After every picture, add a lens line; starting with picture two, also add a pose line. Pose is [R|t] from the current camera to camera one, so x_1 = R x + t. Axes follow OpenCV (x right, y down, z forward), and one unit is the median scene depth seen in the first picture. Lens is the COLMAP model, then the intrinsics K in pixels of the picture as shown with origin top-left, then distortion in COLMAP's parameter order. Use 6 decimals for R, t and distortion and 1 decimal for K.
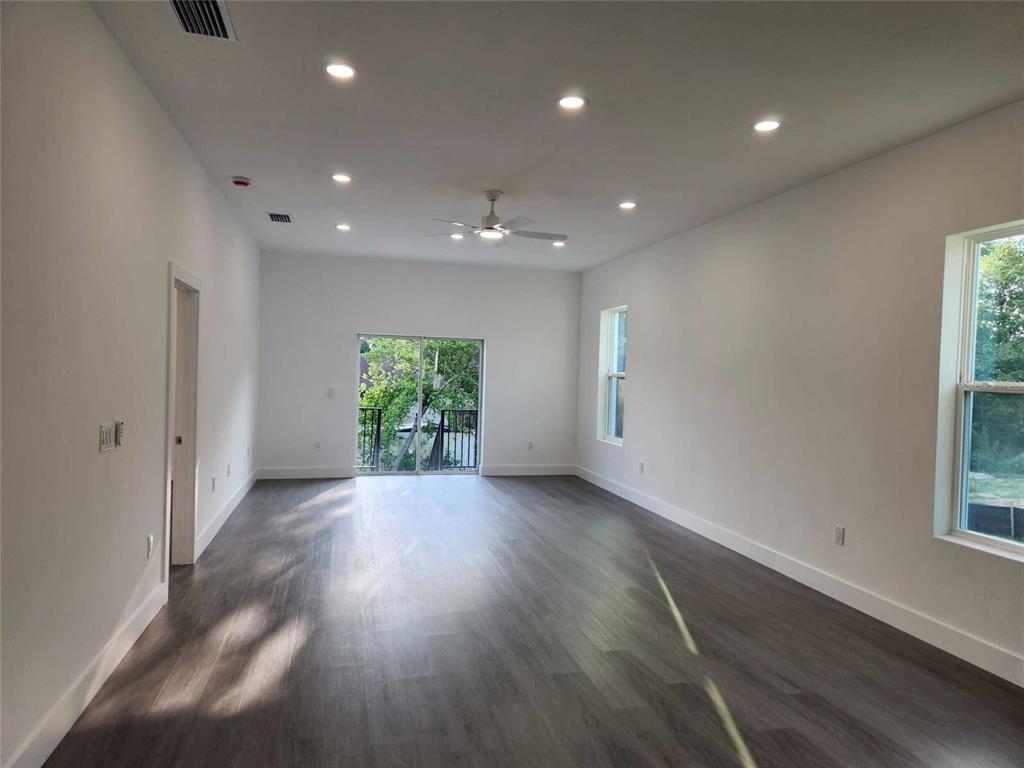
lens RADIAL K [[668.7, 0, 512.0], [0, 668.7, 384.0], [0, 0, 1]] dist [0.040388, -0.000949]
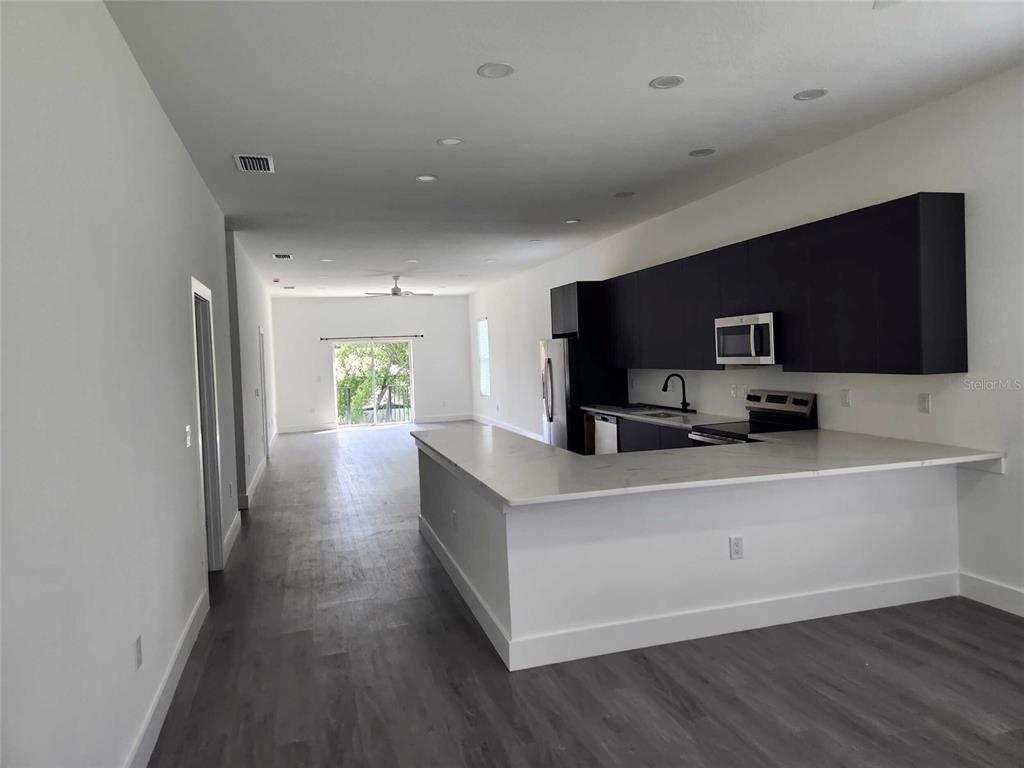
lens RADIAL K [[684.8, 0, 508.9], [0, 684.8, 364.8], [0, 0, 1]] dist [0.041378, -0.000292]
pose [[0.996925, -0.068987, 0.037174, 0.130235], [0.069095, 0.997609, -0.001629, 0.011759], [-0.036972, 0.004192, 0.999307, -0.672077]]
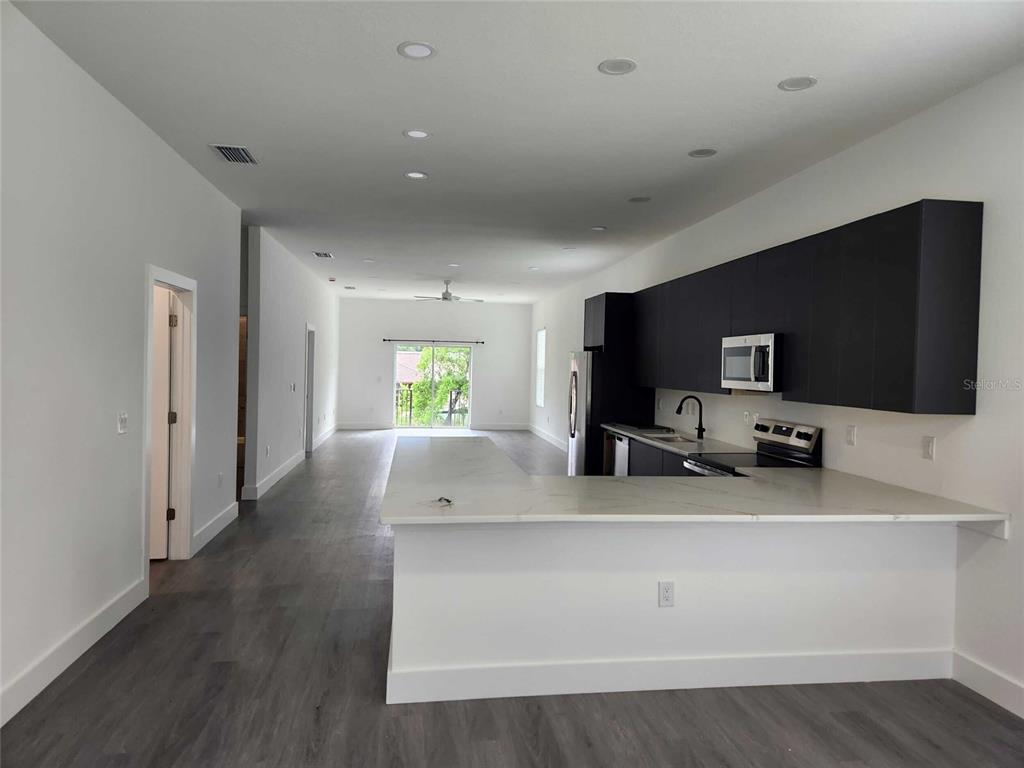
lens RADIAL K [[679.9, 0, 516.2], [0, 679.9, 371.9], [0, 0, 1]] dist [0.043693, -0.000604]
pose [[0.995069, -0.005398, -0.099037, 0.227970], [0.004158, 0.999910, -0.012726, 0.016617], [0.099096, 0.012252, 0.995002, -0.634357]]
